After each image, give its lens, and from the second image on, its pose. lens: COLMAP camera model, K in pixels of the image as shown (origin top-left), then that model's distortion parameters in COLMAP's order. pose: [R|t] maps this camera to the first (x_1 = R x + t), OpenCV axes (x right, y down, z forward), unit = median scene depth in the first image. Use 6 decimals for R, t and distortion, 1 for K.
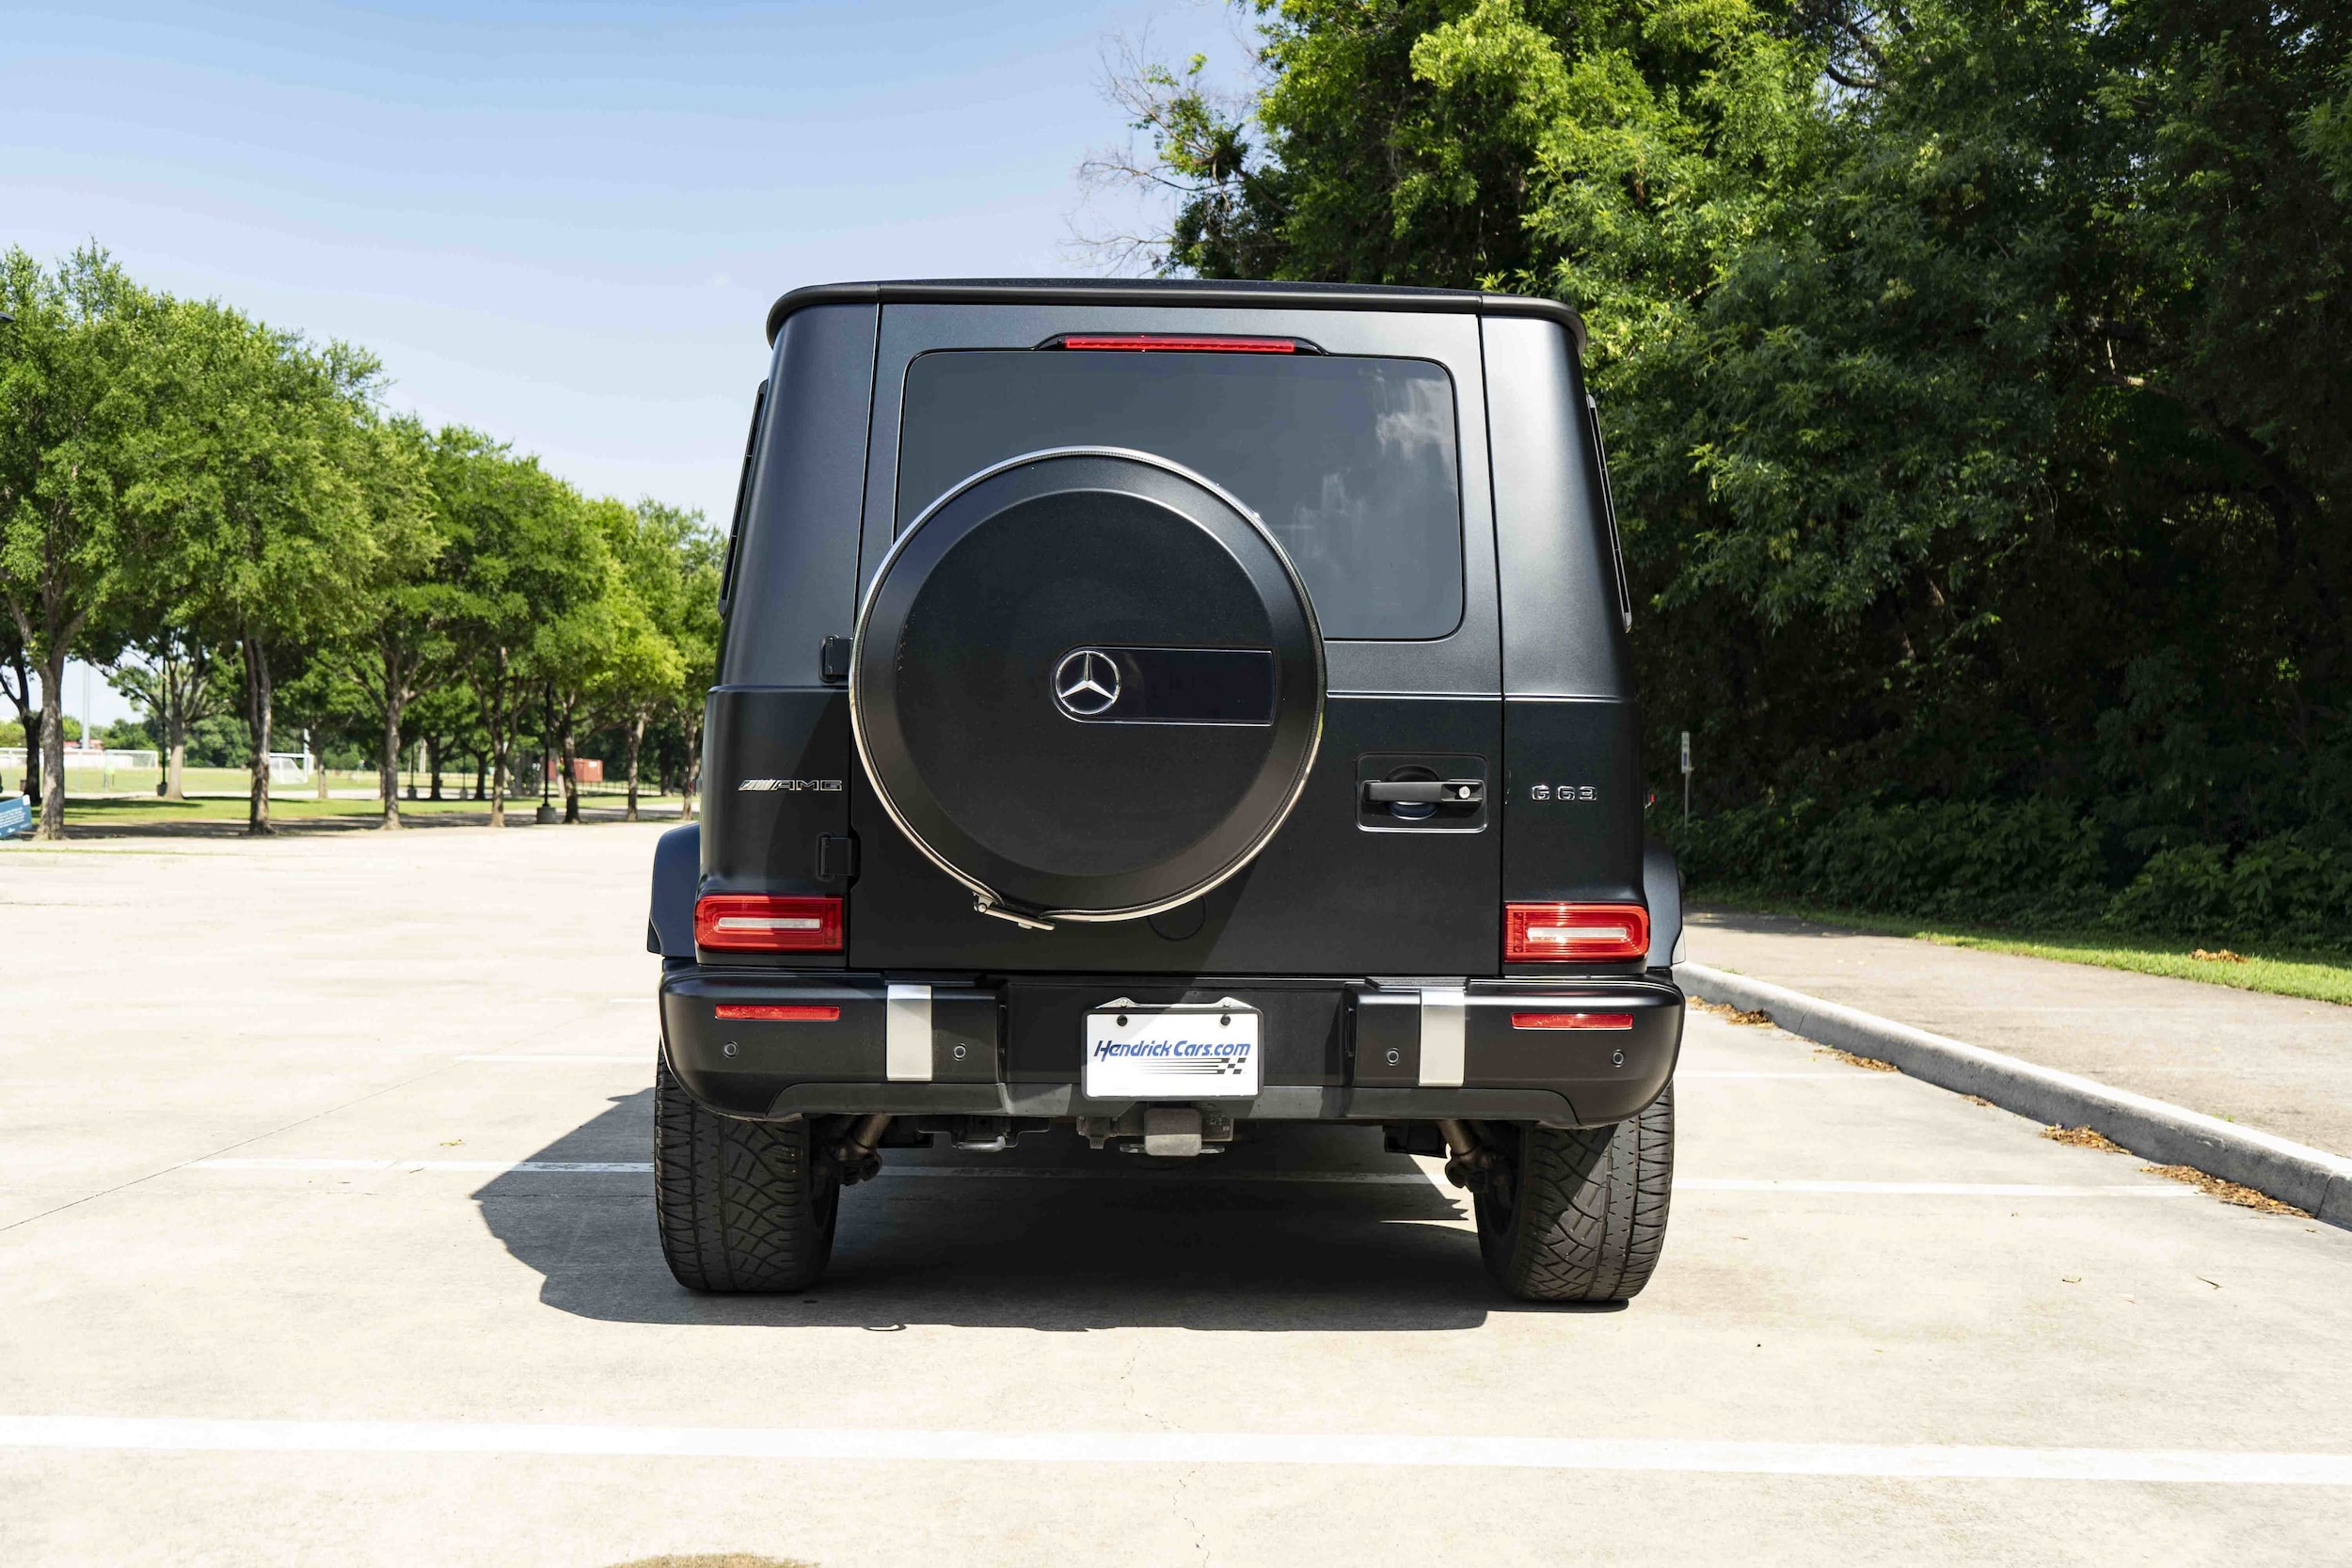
lens RADIAL K [[2476.4, 0, 1106.5], [0, 2476.4, 754.2], [0, 0, 1]] dist [0.012302, 0.000000]
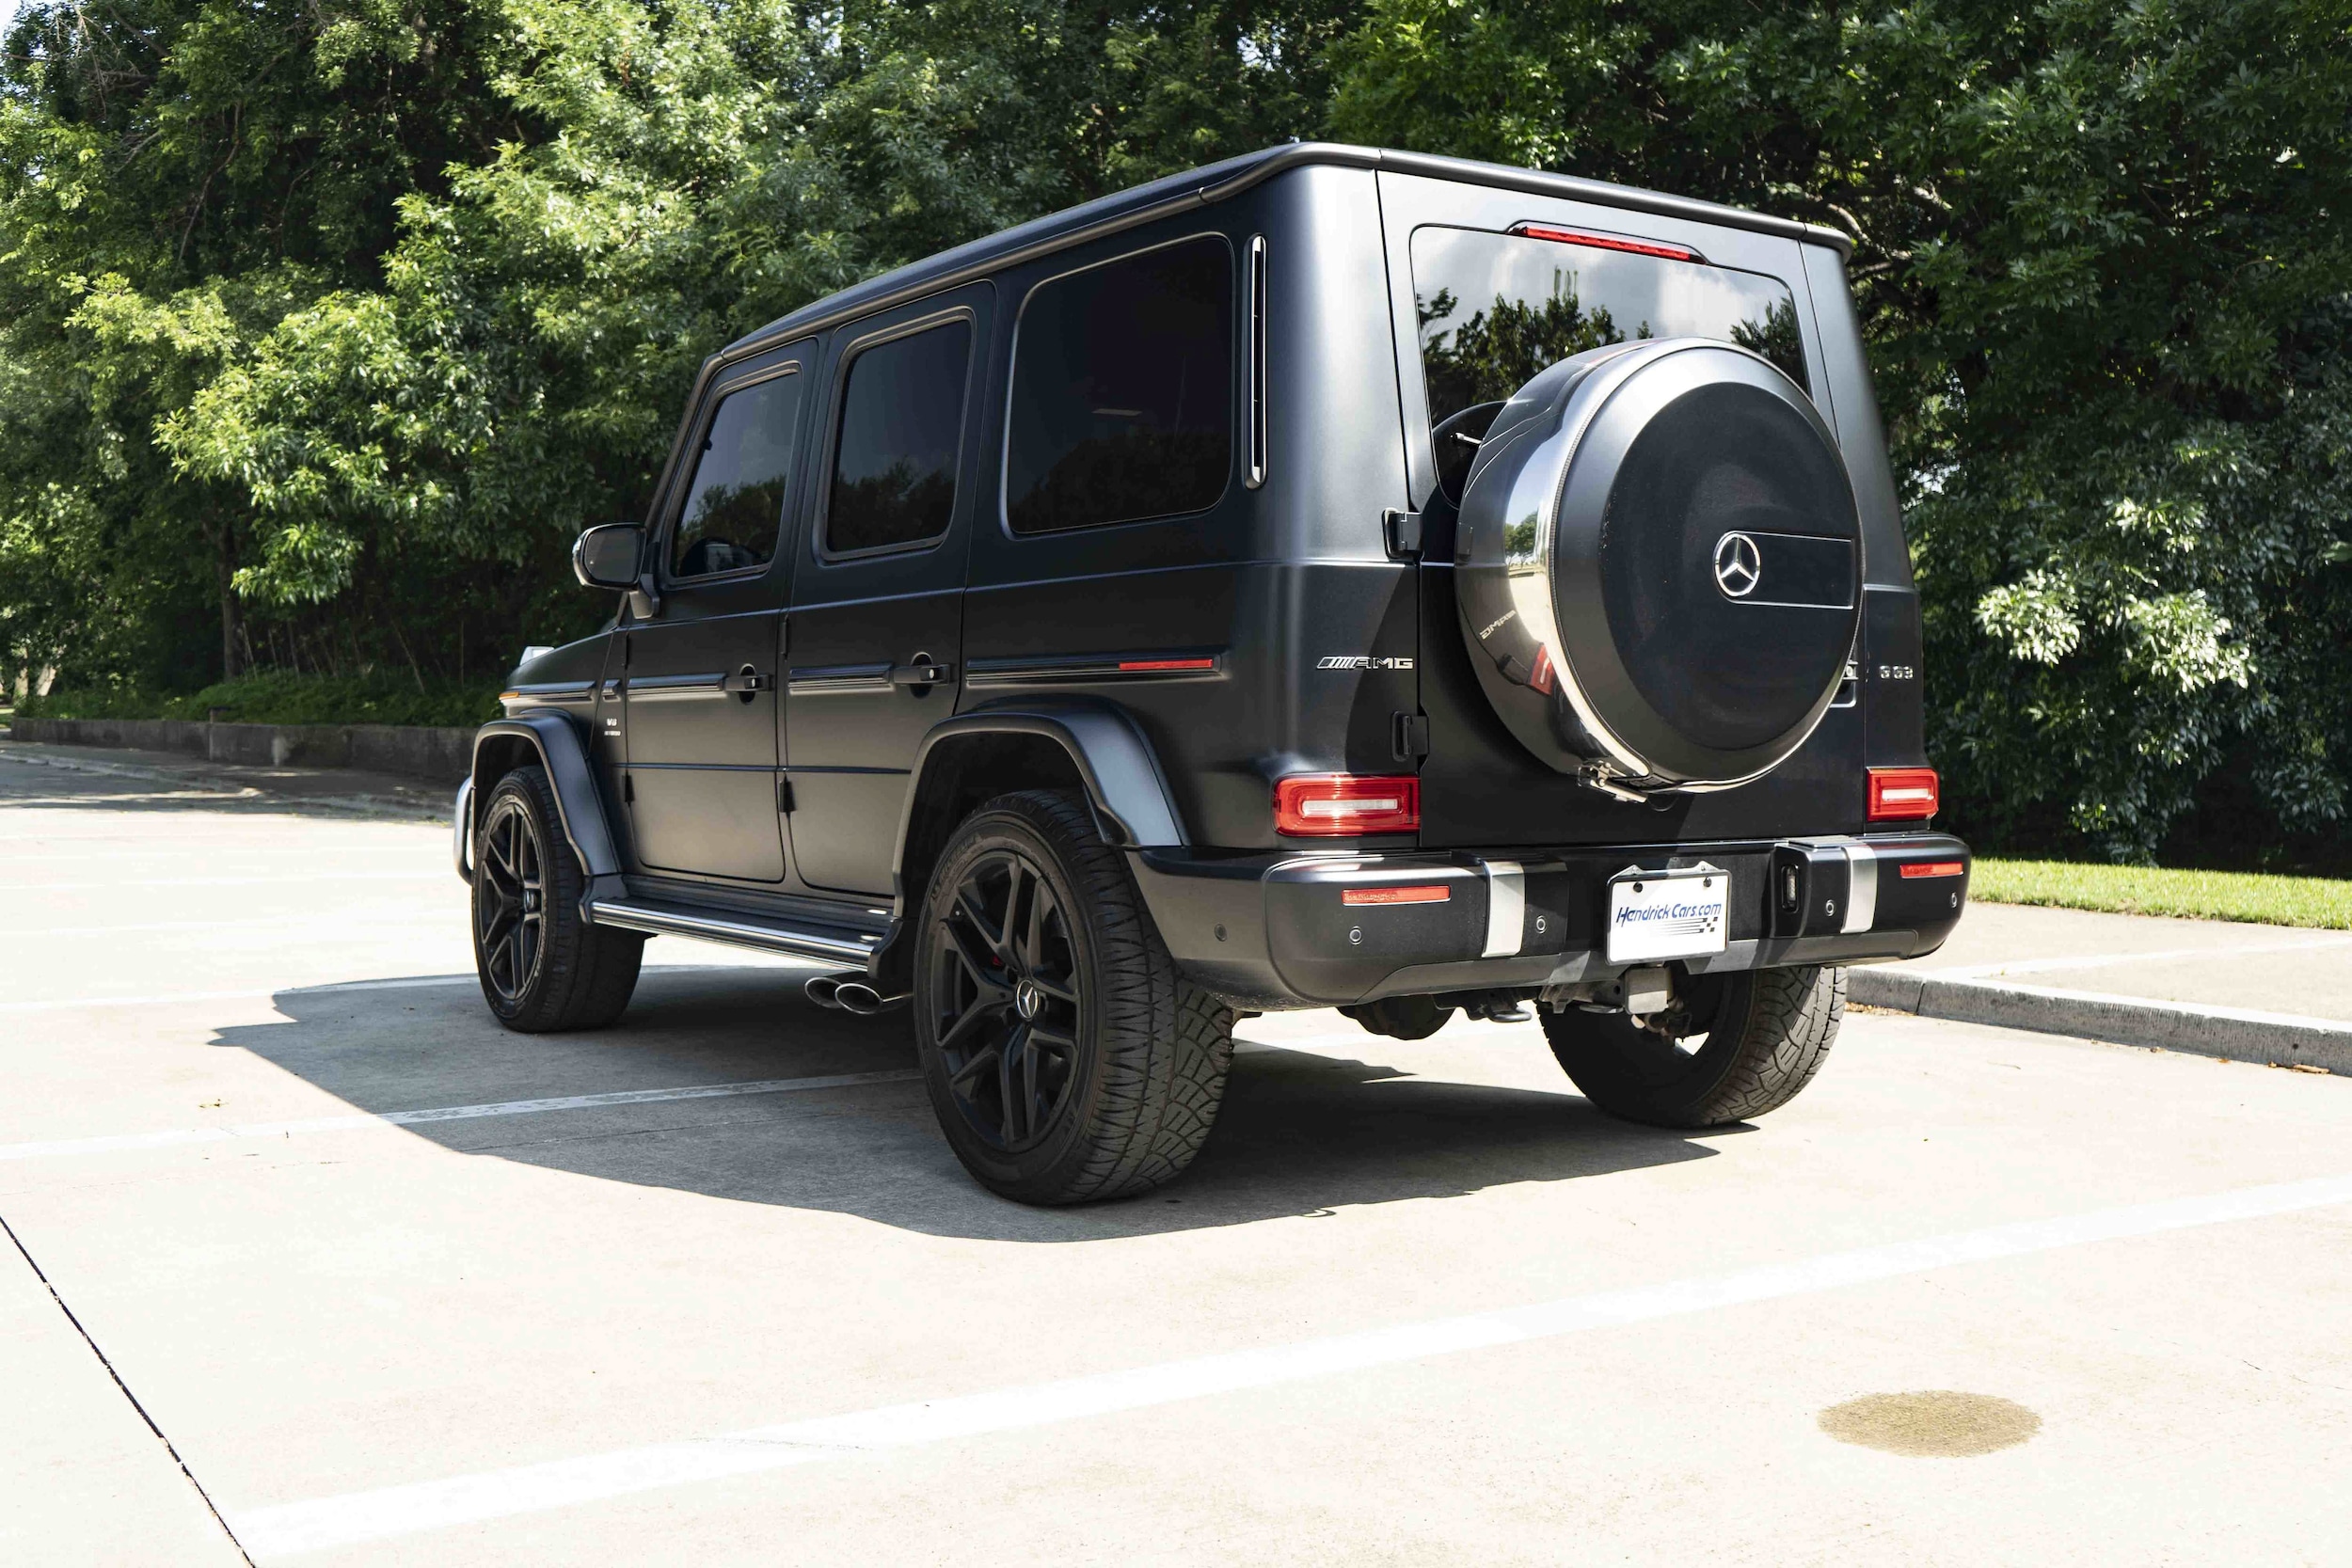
lens RADIAL K [[2476.4, 0, 1181.7], [0, 2476.4, 765.7], [0, 0, 1]] dist [0.012302, 0.000000]
pose [[0.839924, -0.019772, 0.542344, -0.160493], [-0.005307, 0.998989, 0.044639, 0.002190], [-0.542679, -0.040372, 0.838970, 0.049598]]
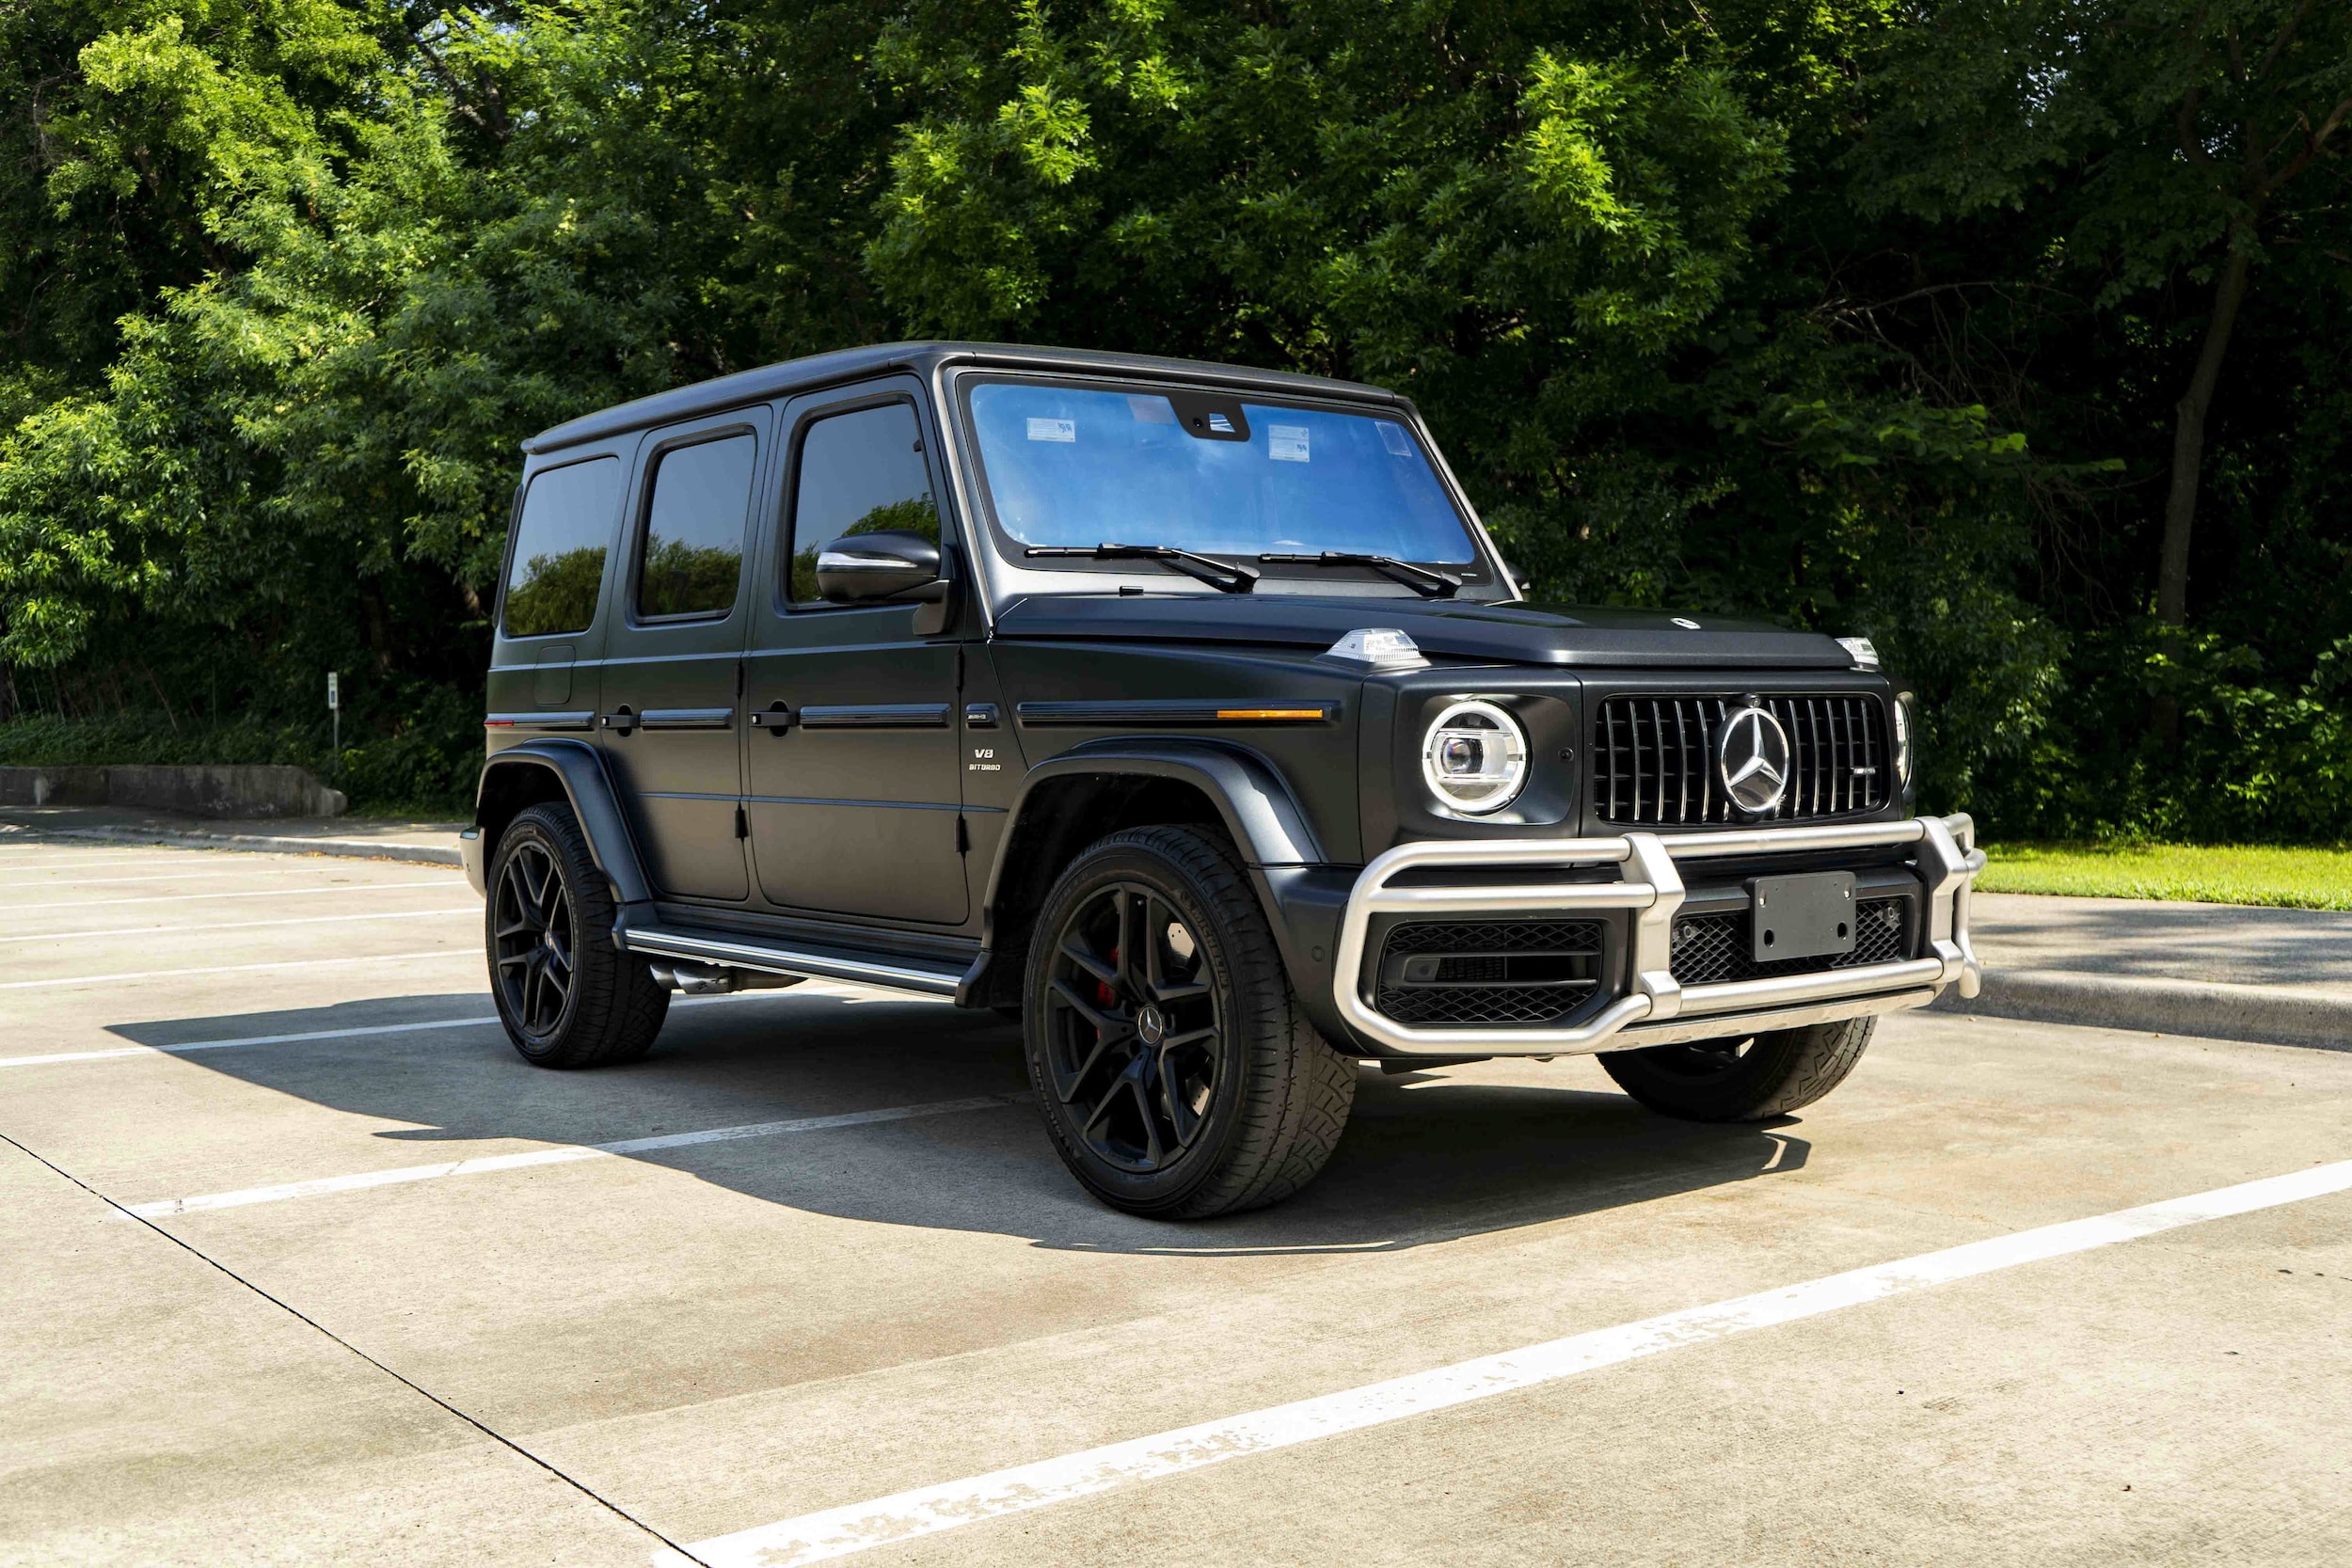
lens RADIAL K [[2476.4, 0, 1192.5], [0, 2476.4, 769.2], [0, 0, 1]] dist [0.012302, 0.000000]
pose [[0.798341, -0.039537, 0.600906, -0.192174], [0.017860, 0.998958, 0.042000, -0.008122], [-0.601940, -0.022798, 0.798216, -0.214246]]
